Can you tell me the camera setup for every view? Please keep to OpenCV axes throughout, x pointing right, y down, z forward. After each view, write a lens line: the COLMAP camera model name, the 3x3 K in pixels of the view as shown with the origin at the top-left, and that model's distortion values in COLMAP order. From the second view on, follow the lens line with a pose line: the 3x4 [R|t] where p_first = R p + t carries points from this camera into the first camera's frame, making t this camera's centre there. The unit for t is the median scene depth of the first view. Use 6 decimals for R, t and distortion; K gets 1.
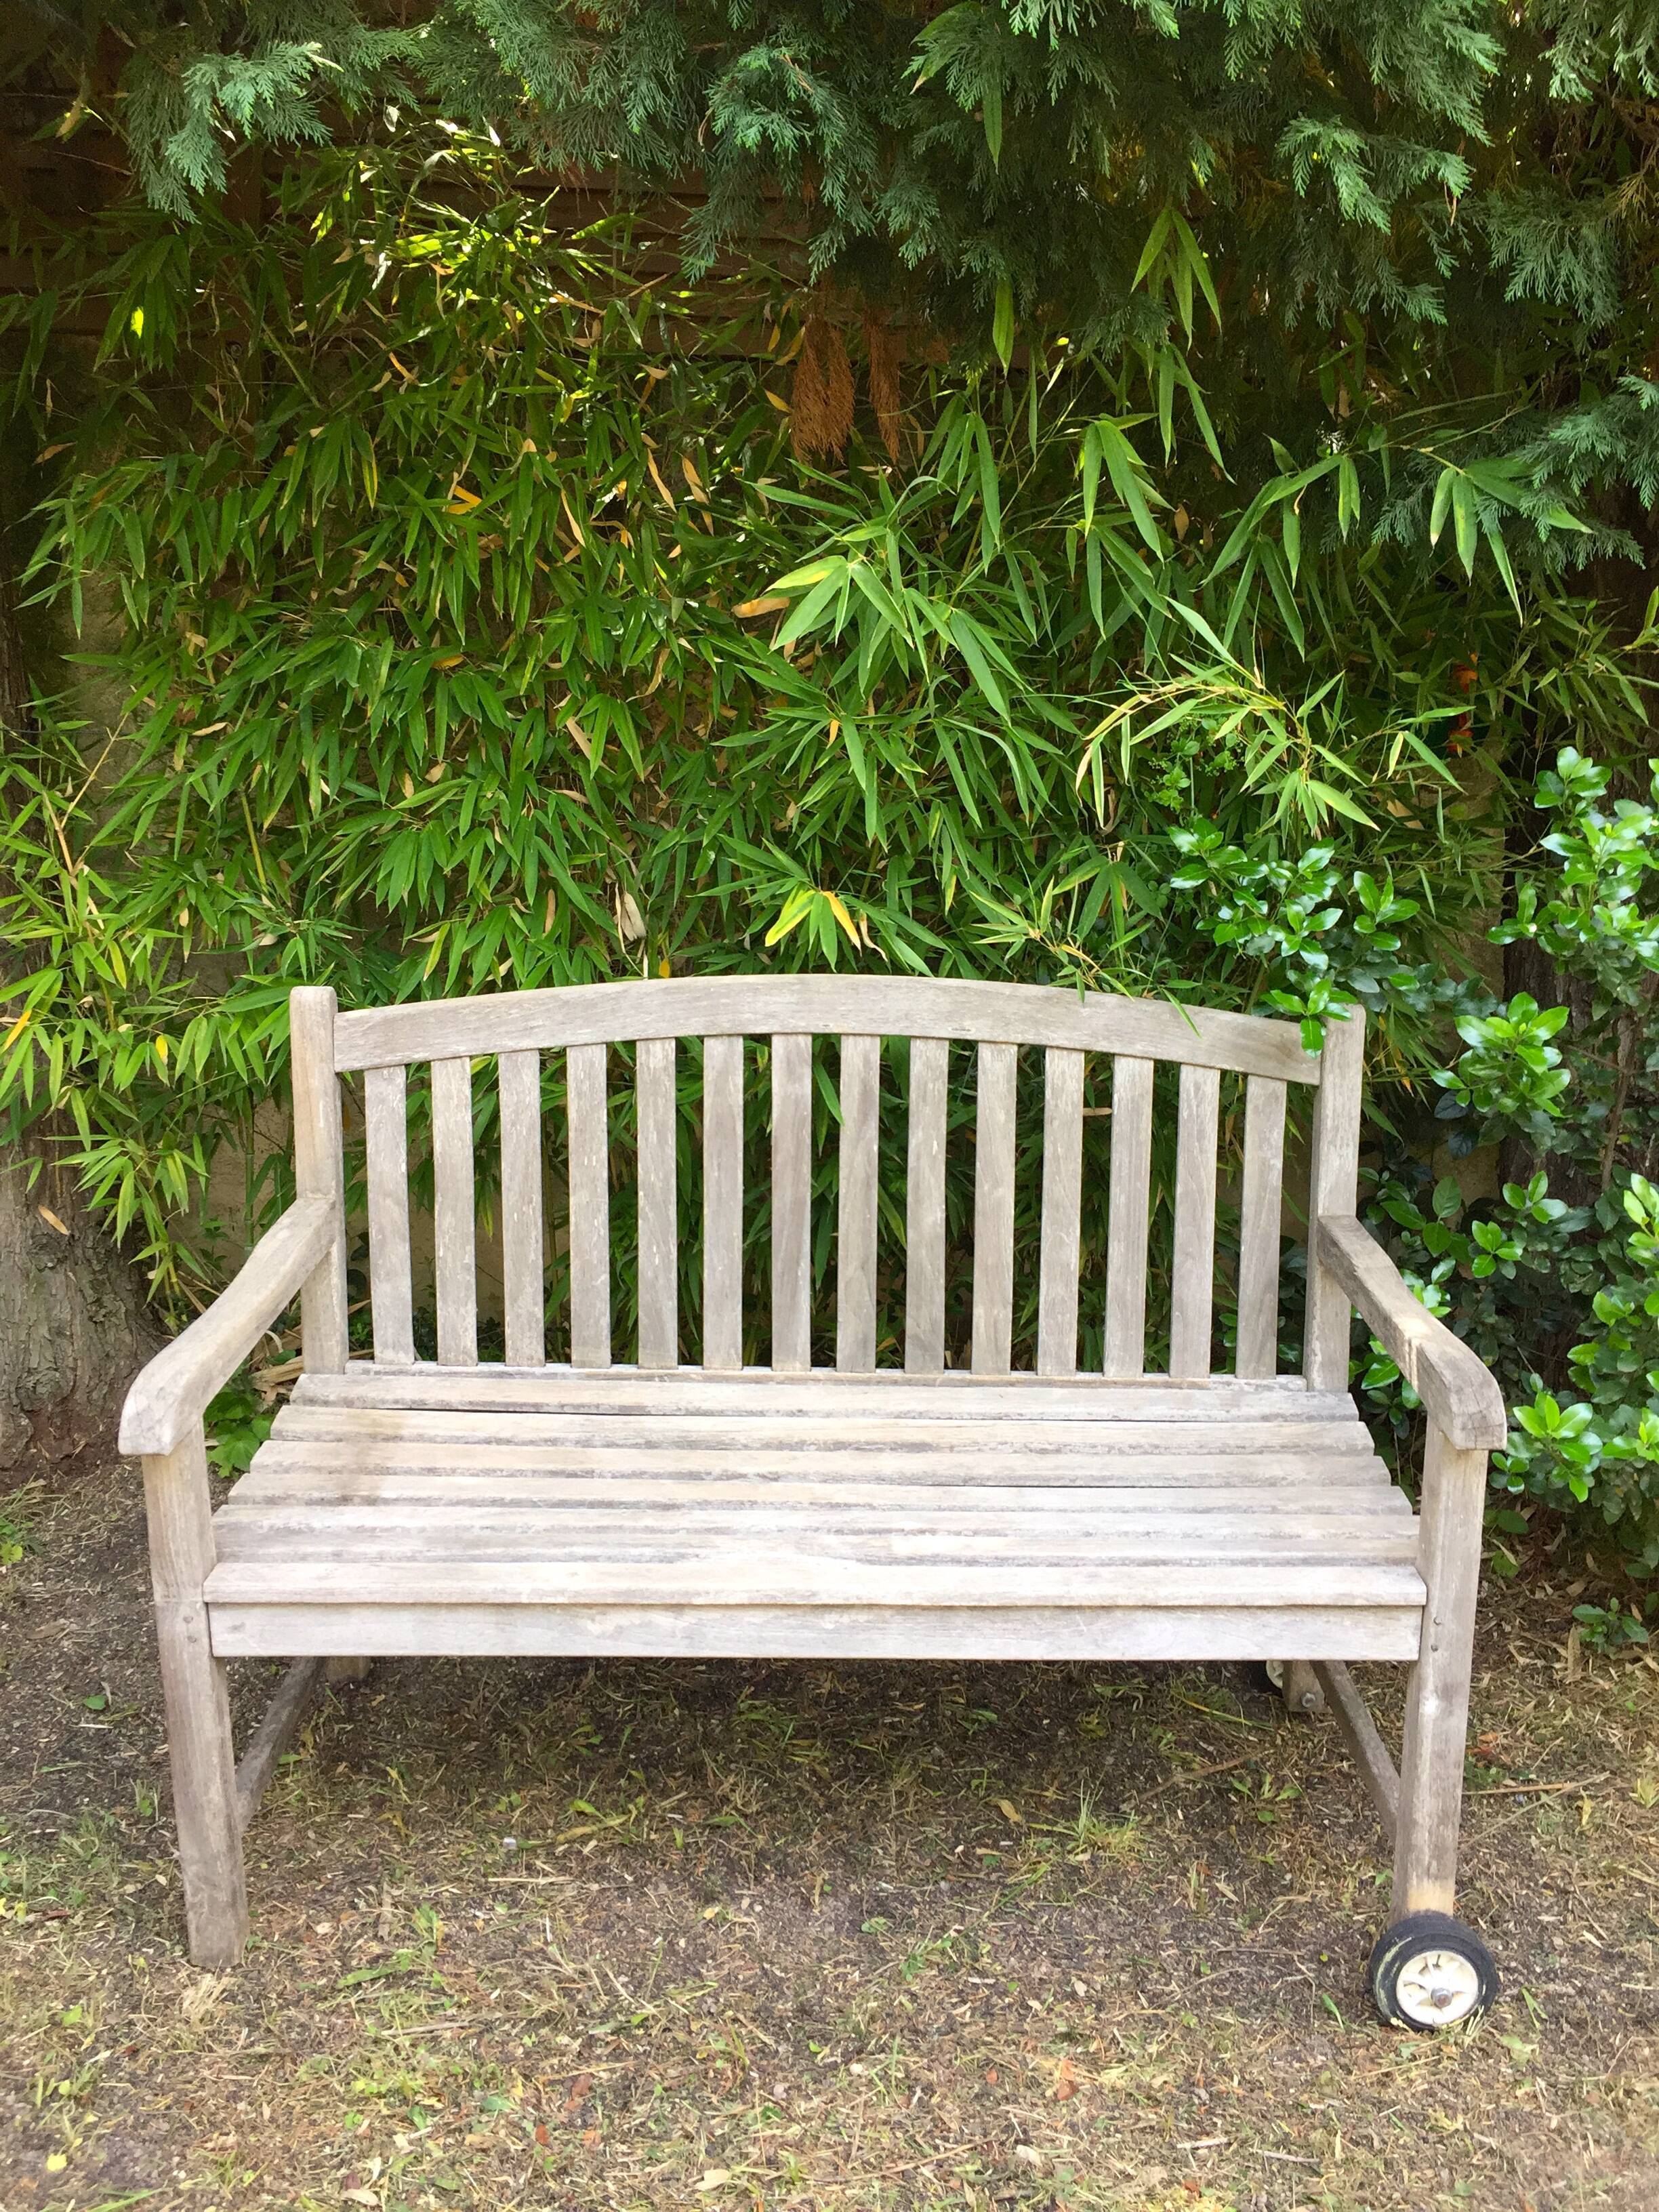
lens RADIAL K [[1933.4, 0, 819.0], [0, 1933.4, 1036.3], [0, 0, 1]] dist [0.047237, -0.056124]
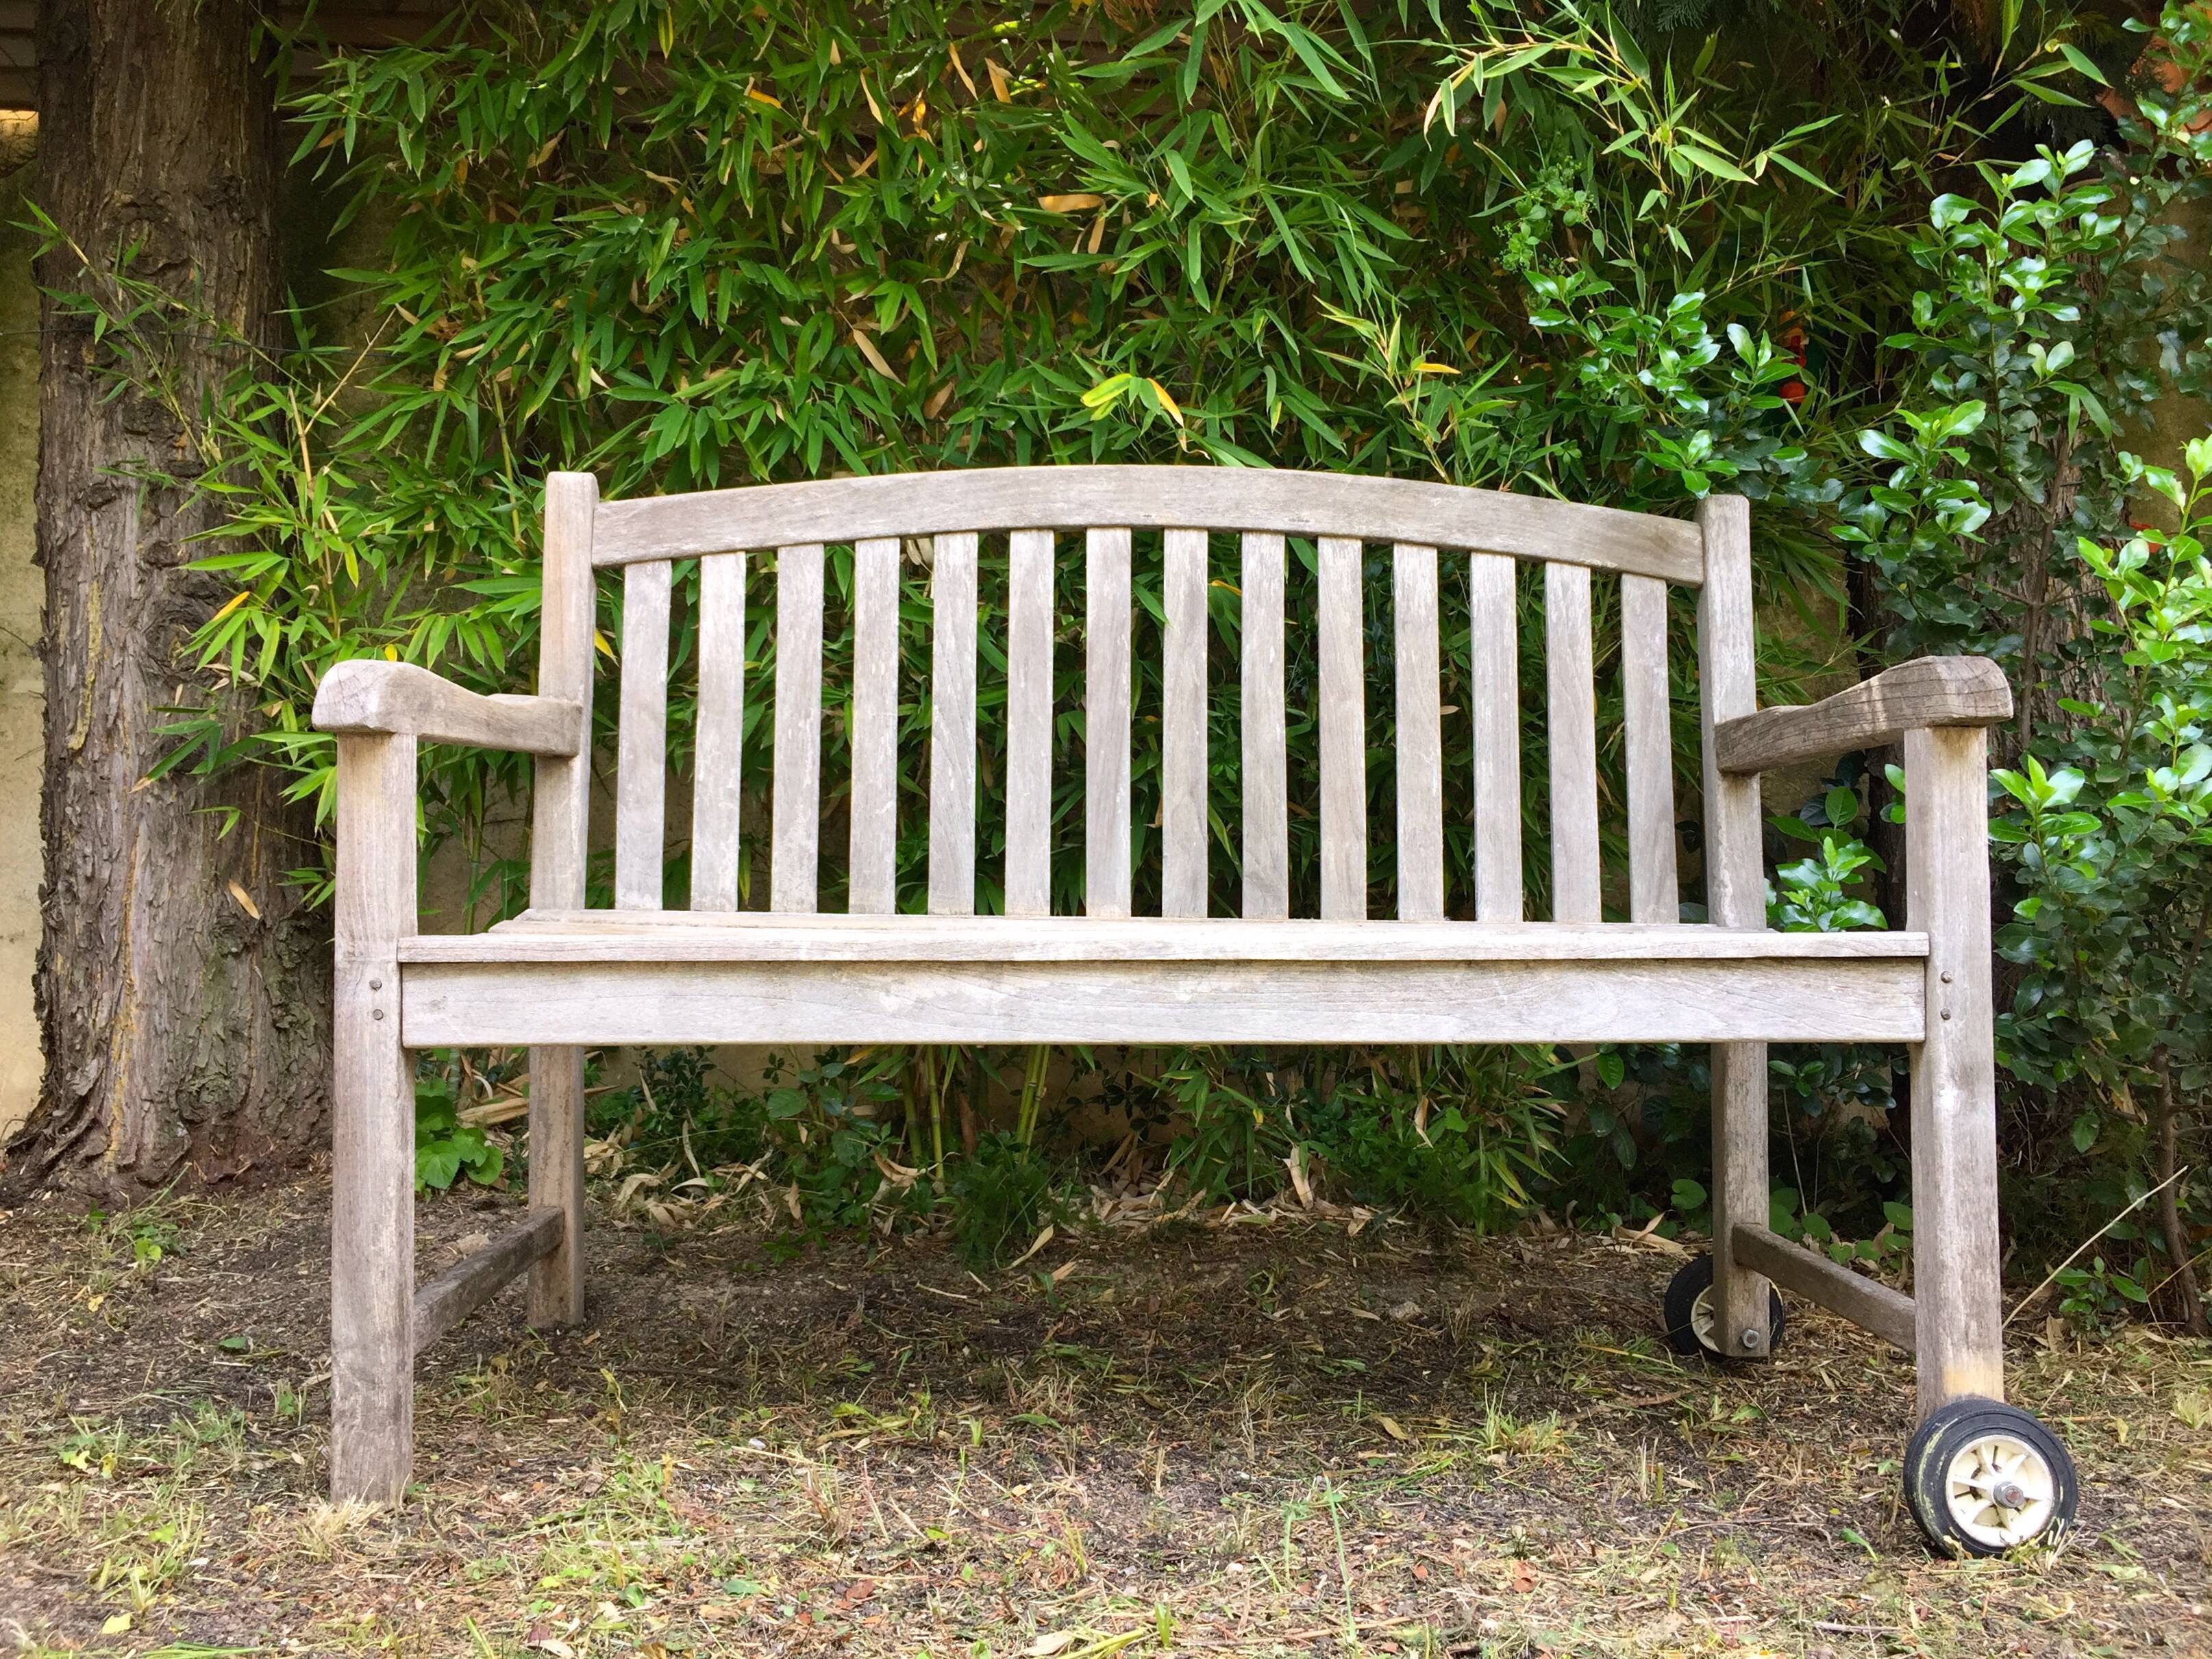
lens RADIAL K [[1933.3, 0, 1086.4], [0, 1933.3, 798.3], [0, 0, 1]] dist [0.047237, -0.056124]
pose [[0.999794, 0.002877, 0.020089, -0.042171], [0.002811, 0.960718, -0.277511, 0.366770], [-0.020098, 0.277511, 0.960512, 0.176900]]
